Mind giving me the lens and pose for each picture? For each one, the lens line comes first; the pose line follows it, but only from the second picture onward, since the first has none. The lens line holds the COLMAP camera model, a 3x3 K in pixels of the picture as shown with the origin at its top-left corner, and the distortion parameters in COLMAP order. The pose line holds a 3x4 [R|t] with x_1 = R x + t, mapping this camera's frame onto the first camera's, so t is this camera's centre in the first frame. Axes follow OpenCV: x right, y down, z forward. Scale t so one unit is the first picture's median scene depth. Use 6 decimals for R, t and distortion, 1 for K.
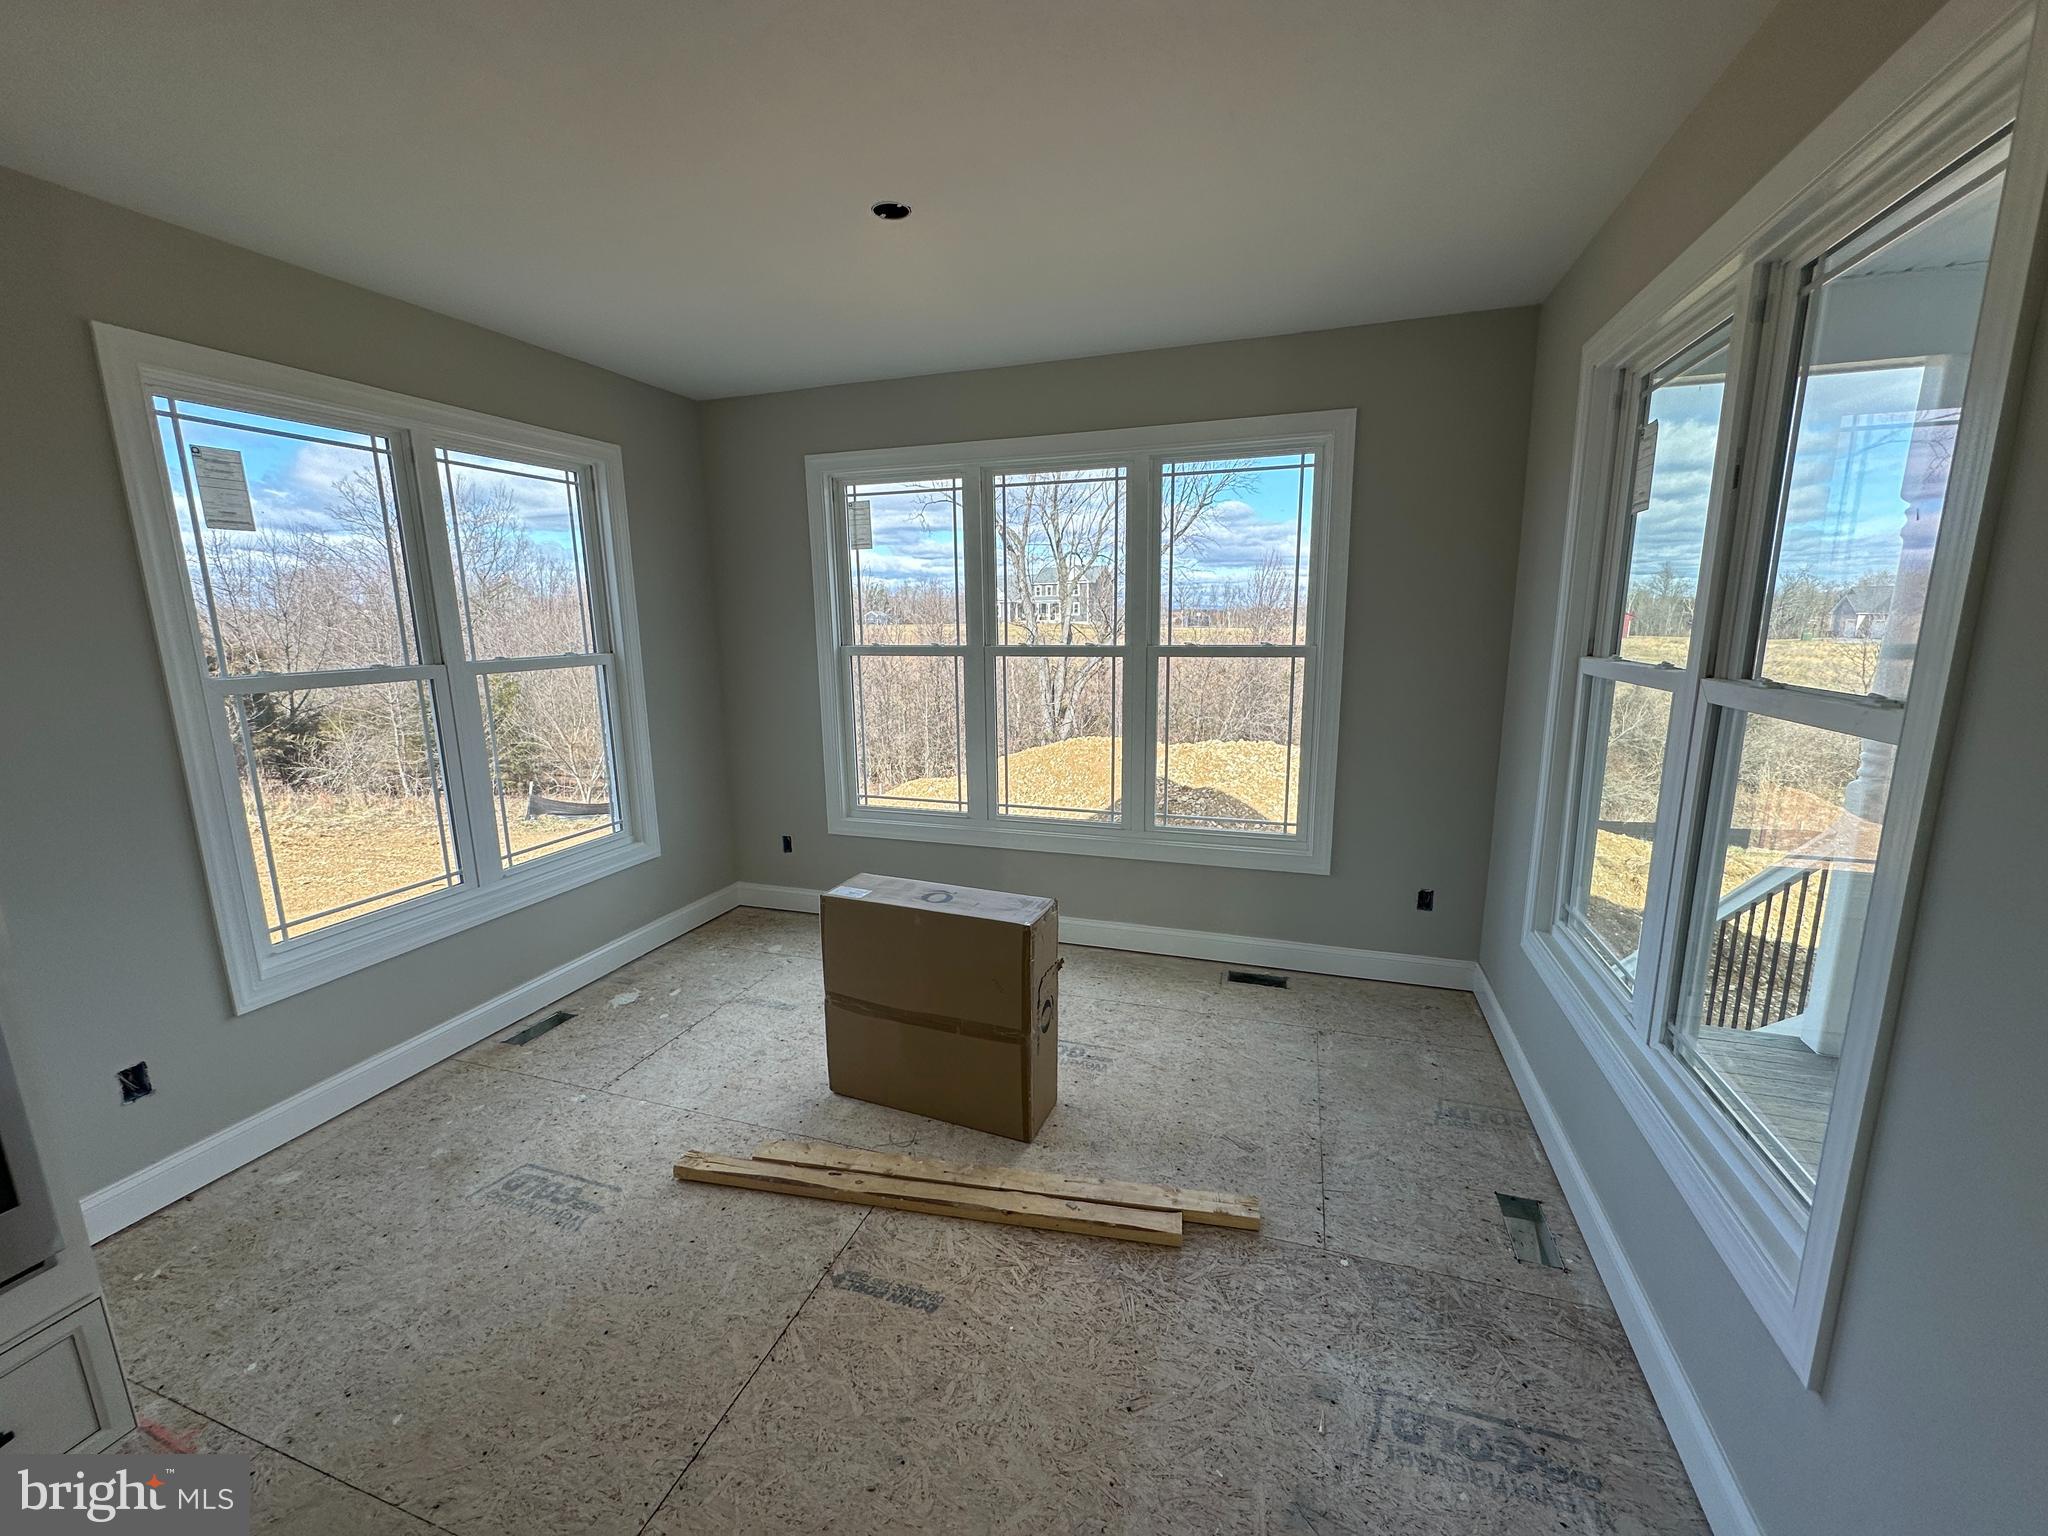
lens RADIAL K [[812.5, 0, 1023.1], [0, 812.5, 769.4], [0, 0, 1]] dist [0.000610, 0.000257]
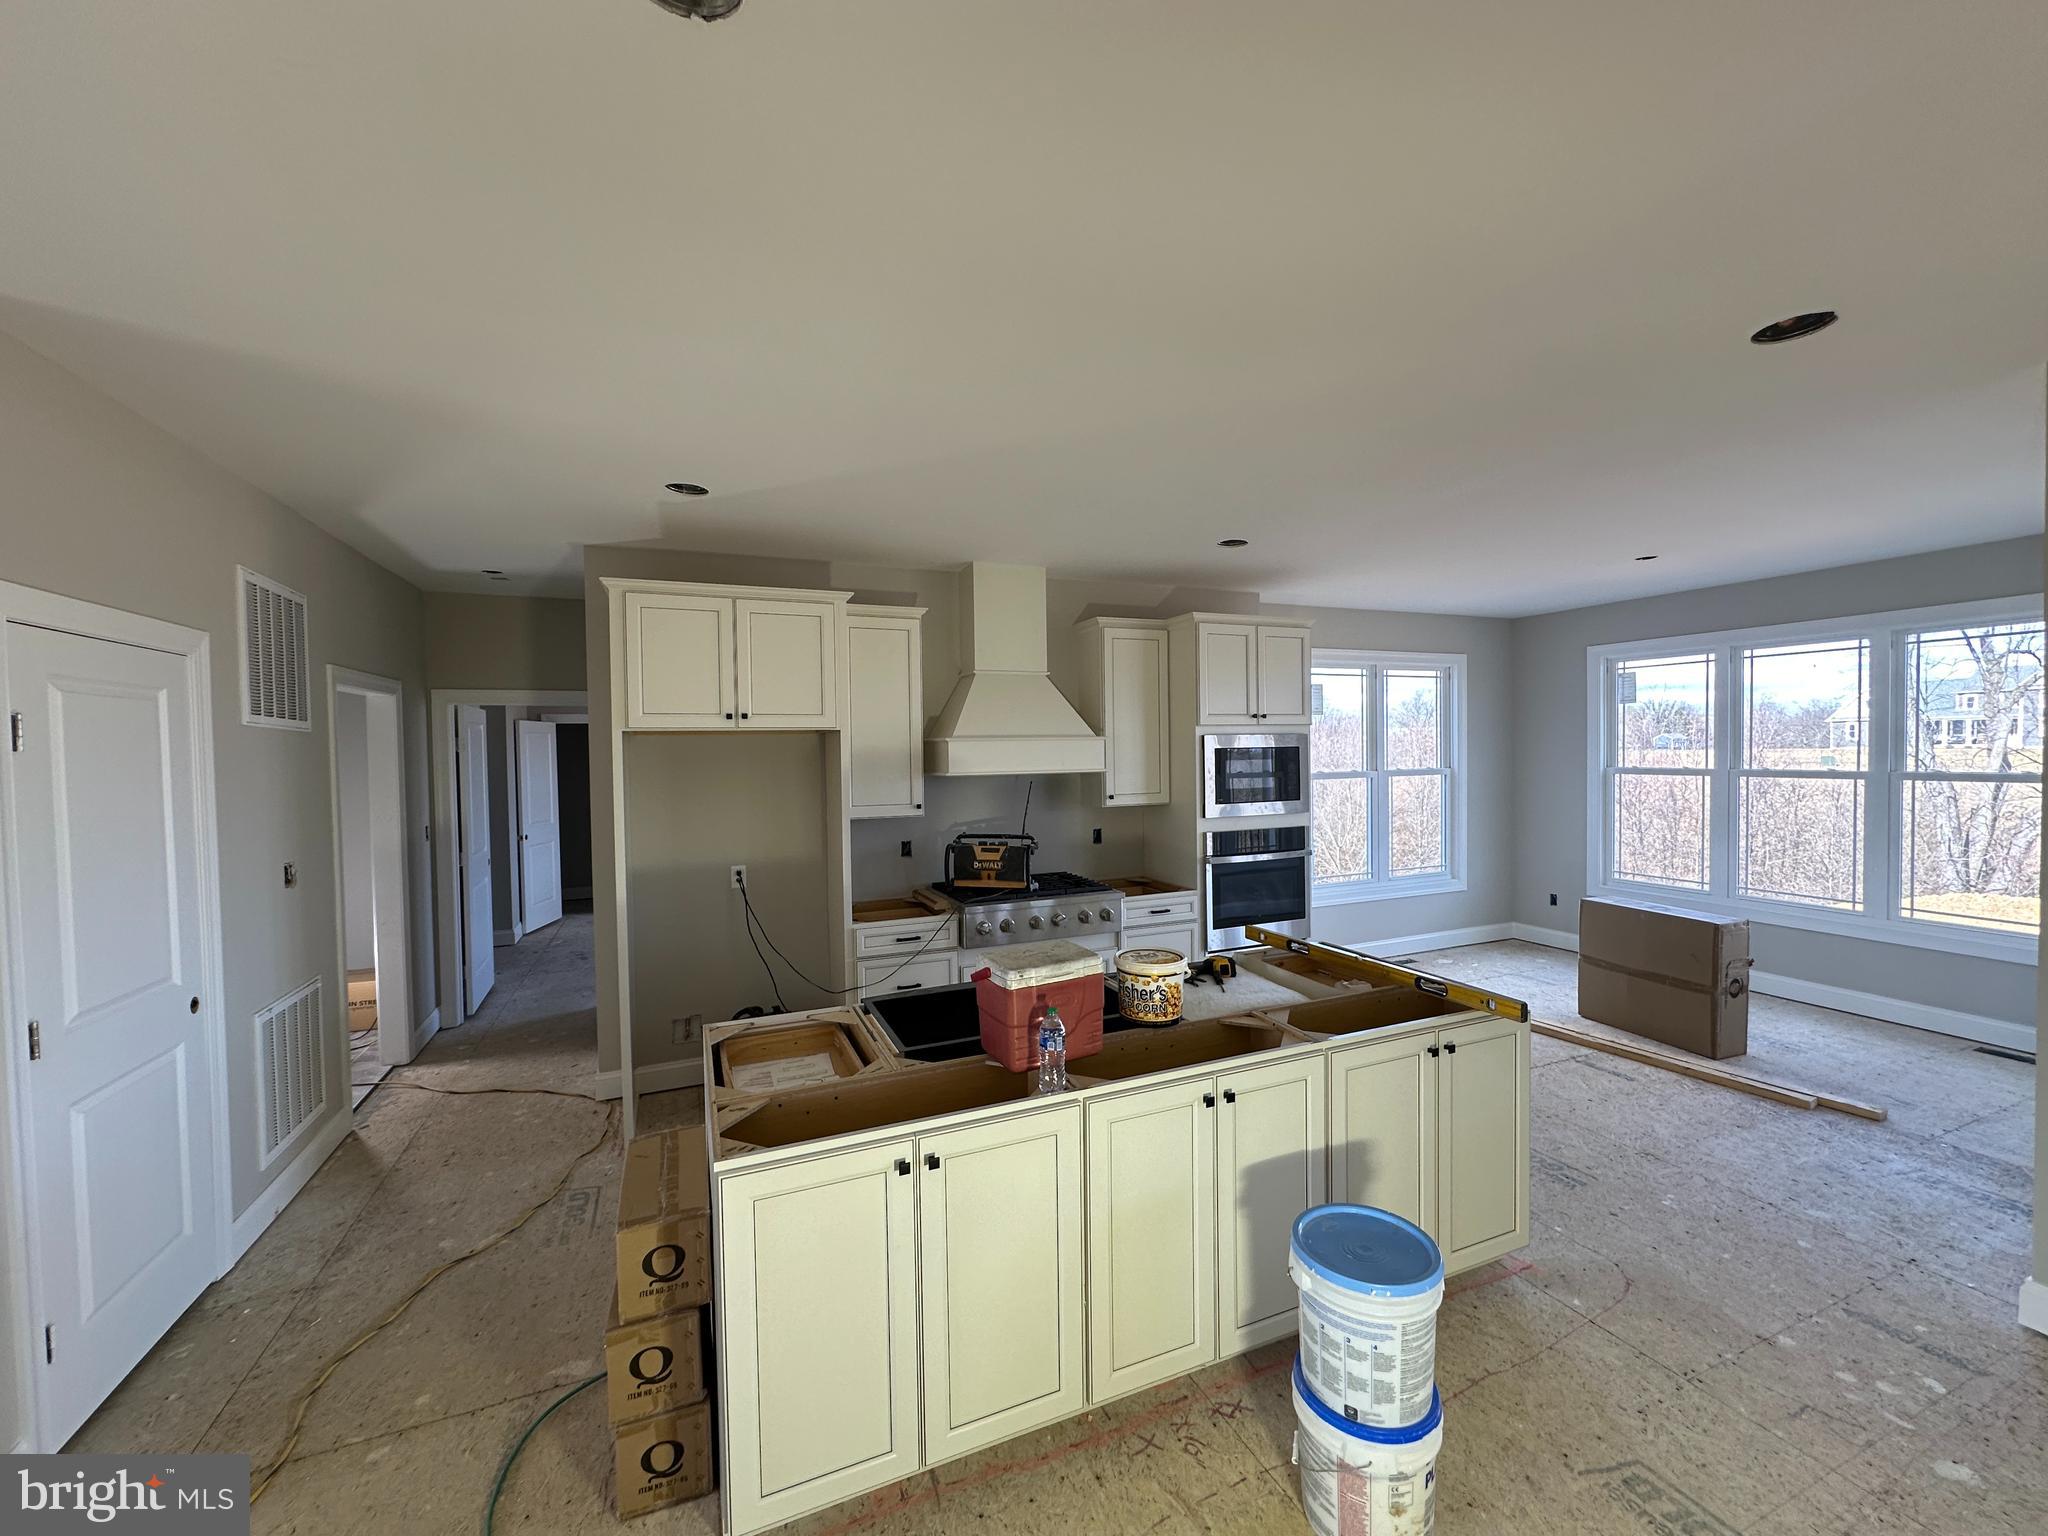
lens RADIAL K [[814.1, 0, 1025.3], [0, 814.1, 767.9], [0, 0, 1]] dist [-0.002318, 0.000380]
pose [[0.661529, 0.022447, -0.749583, 0.217615], [-0.135213, 0.986741, -0.089781, 0.146693], [0.737629, 0.160746, 0.655793, -0.879181]]
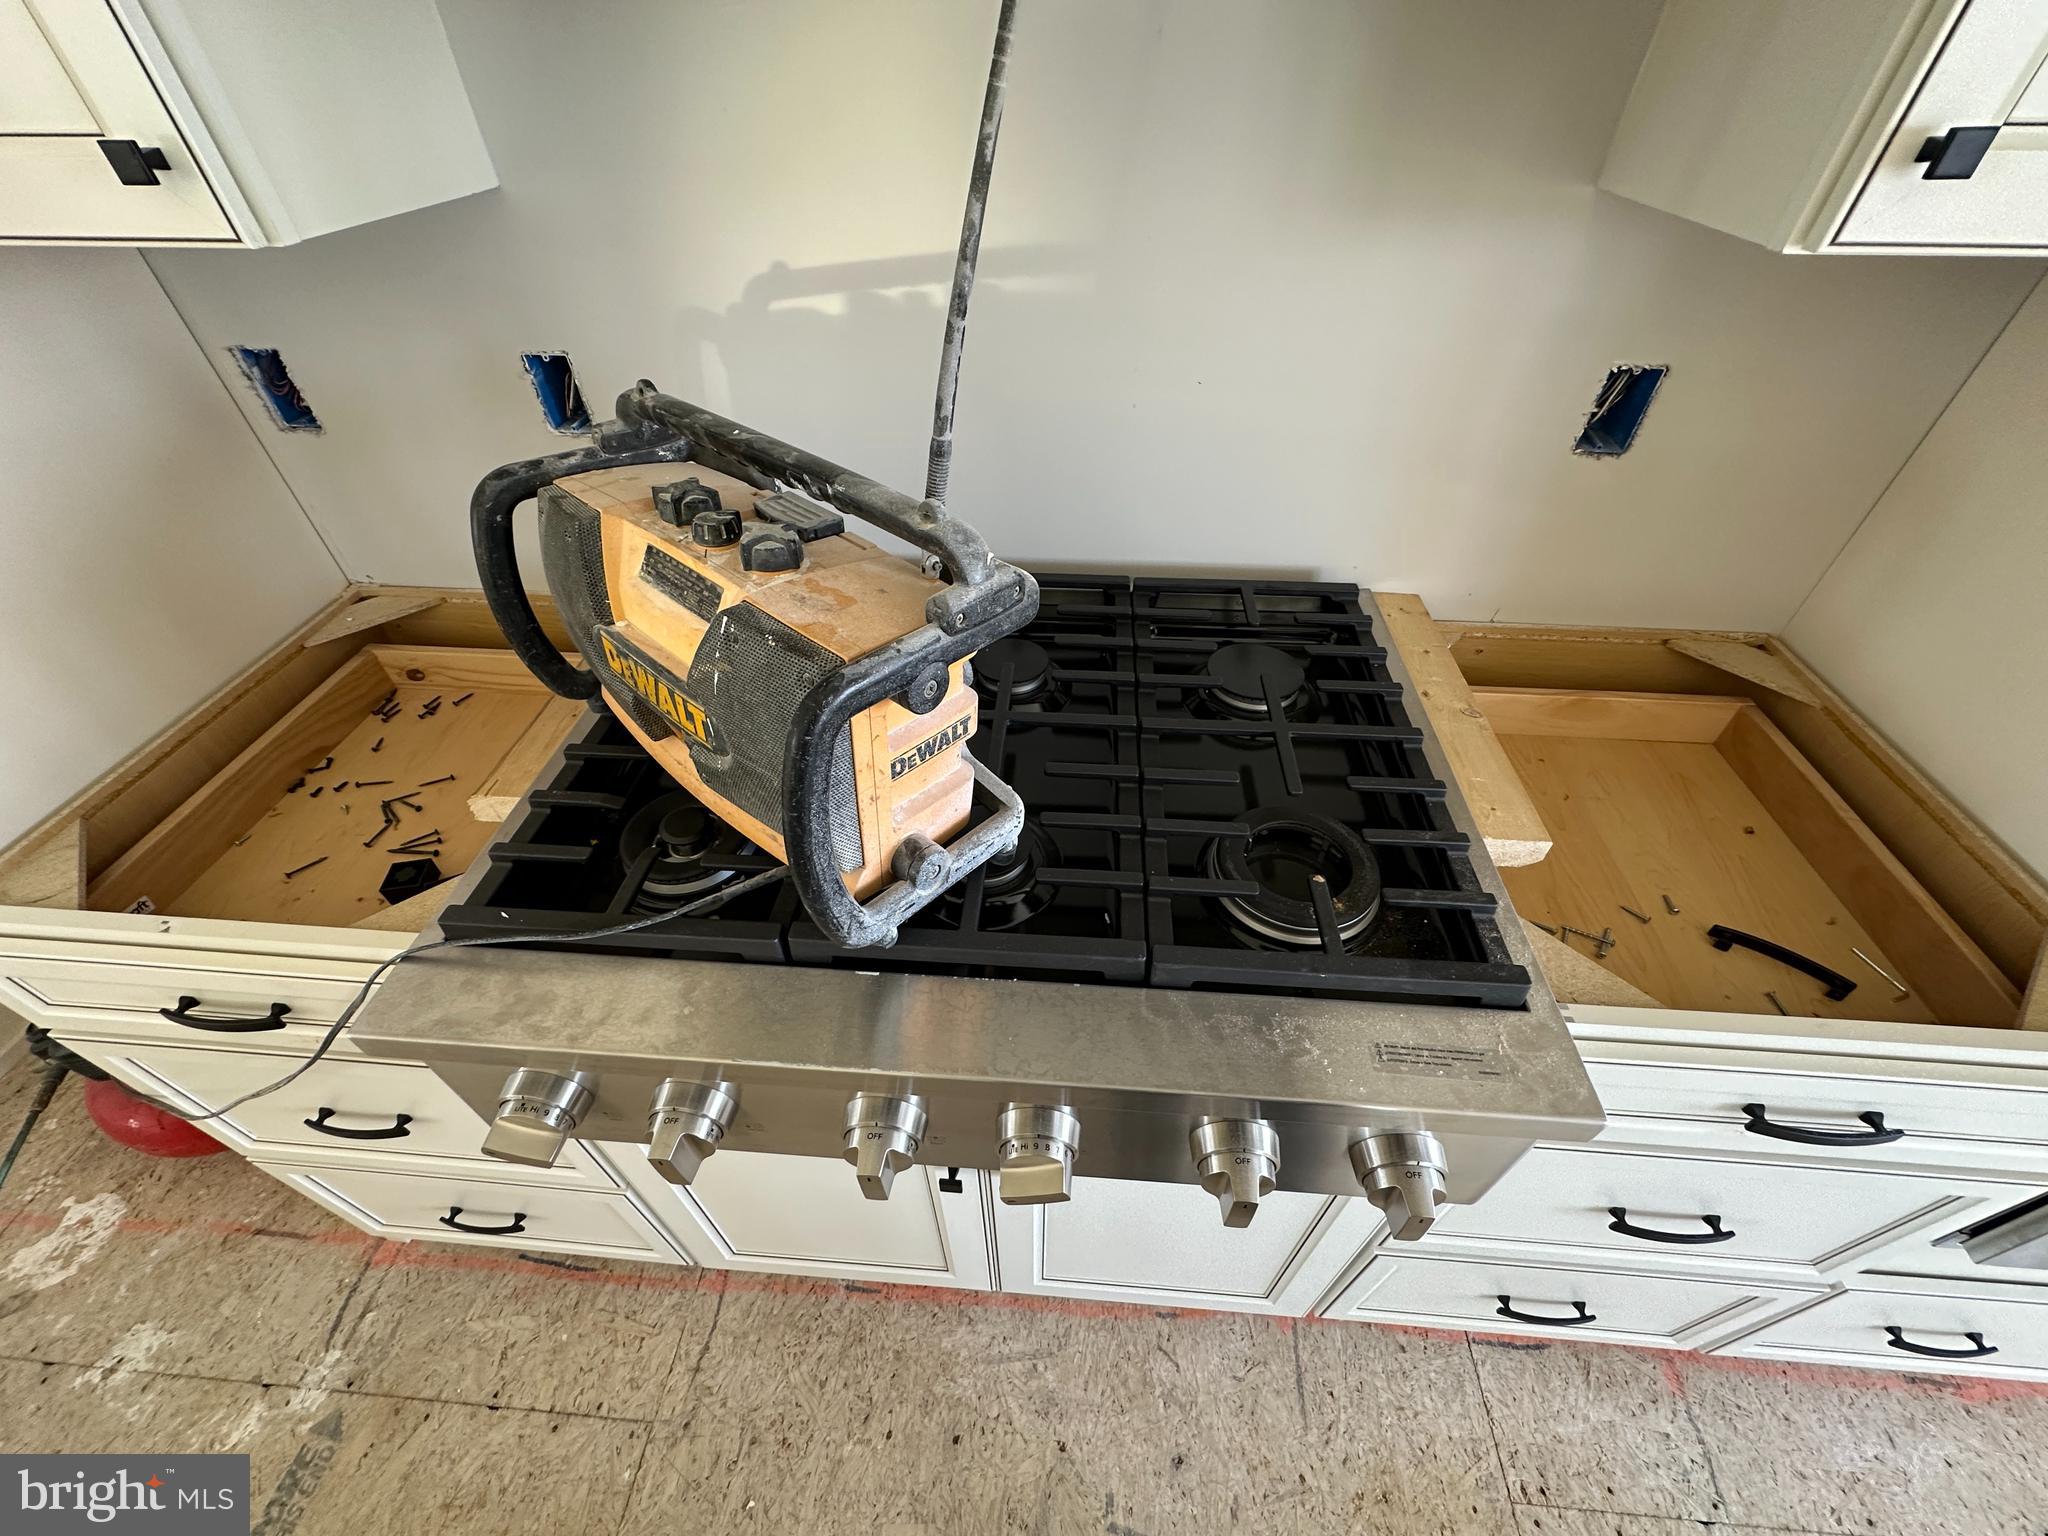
lens RADIAL K [[814.1, 0, 1025.3], [0, 814.1, 767.9], [0, 0, 1]] dist [-0.002318, 0.000380]
pose [[0.244773, 0.667922, -0.702828, -0.545829], [-0.180559, 0.743599, 0.643785, 0.073550], [0.952620, -0.030680, 0.302612, -0.101586]]
